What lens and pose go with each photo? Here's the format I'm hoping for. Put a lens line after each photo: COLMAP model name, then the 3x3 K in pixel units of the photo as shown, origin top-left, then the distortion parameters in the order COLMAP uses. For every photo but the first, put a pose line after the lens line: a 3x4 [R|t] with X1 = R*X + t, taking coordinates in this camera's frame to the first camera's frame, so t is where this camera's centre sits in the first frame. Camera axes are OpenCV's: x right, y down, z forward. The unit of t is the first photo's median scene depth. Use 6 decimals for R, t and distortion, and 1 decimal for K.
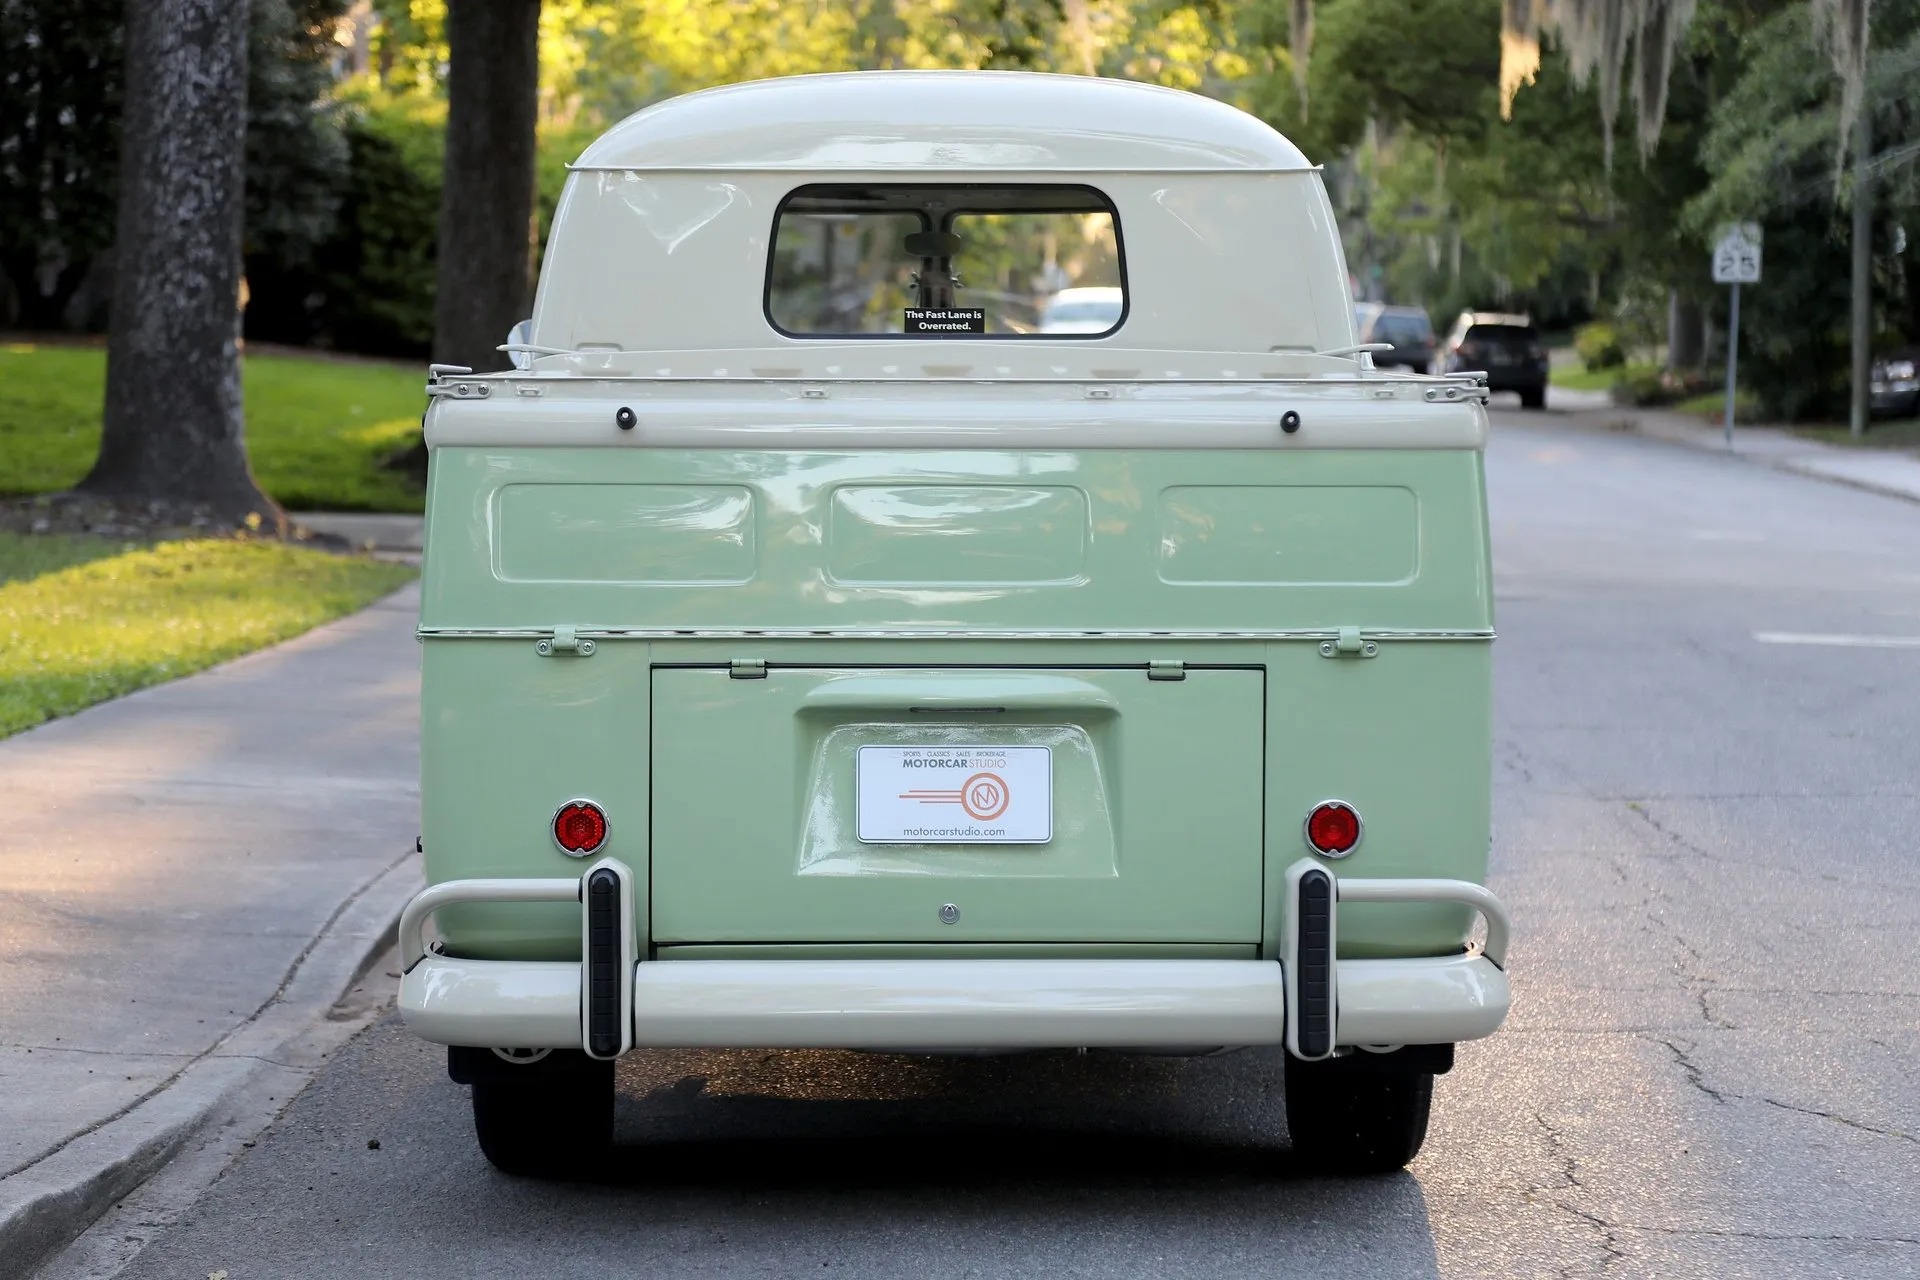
lens RADIAL K [[4291.1, 0, 953.3], [0, 4291.1, 681.2], [0, 0, 1]] dist [0.526649, -0.527181]
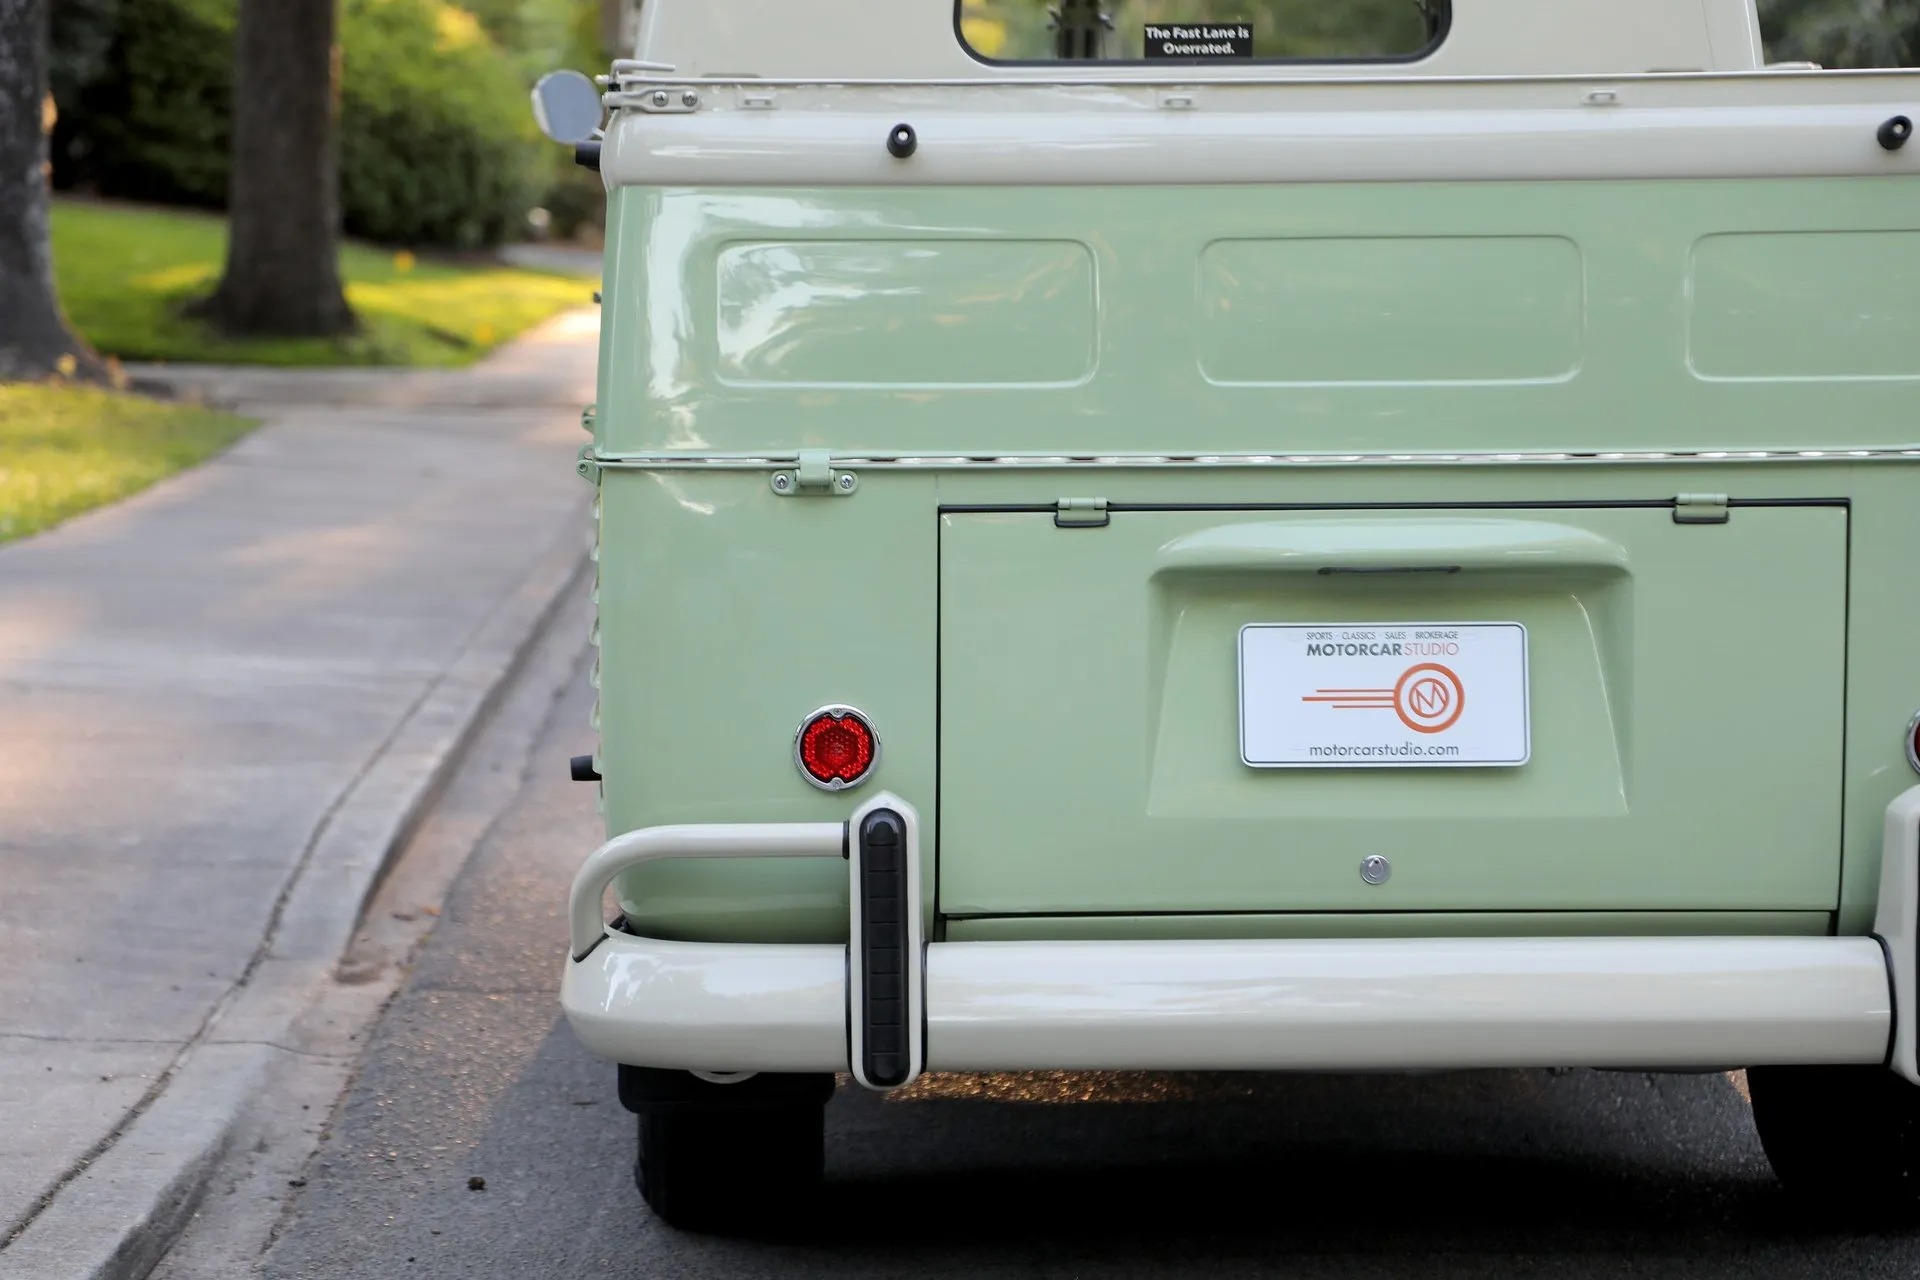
lens RADIAL K [[4419.4, 0, 960.0], [0, 4419.4, 640.0], [0, 0, 1]] dist [0.464237, 0.295718]
pose [[0.998975, -0.007323, 0.044677, -0.086165], [0.006326, 0.999729, 0.022425, 0.001303], [-0.044829, -0.022120, 0.998750, 0.265803]]
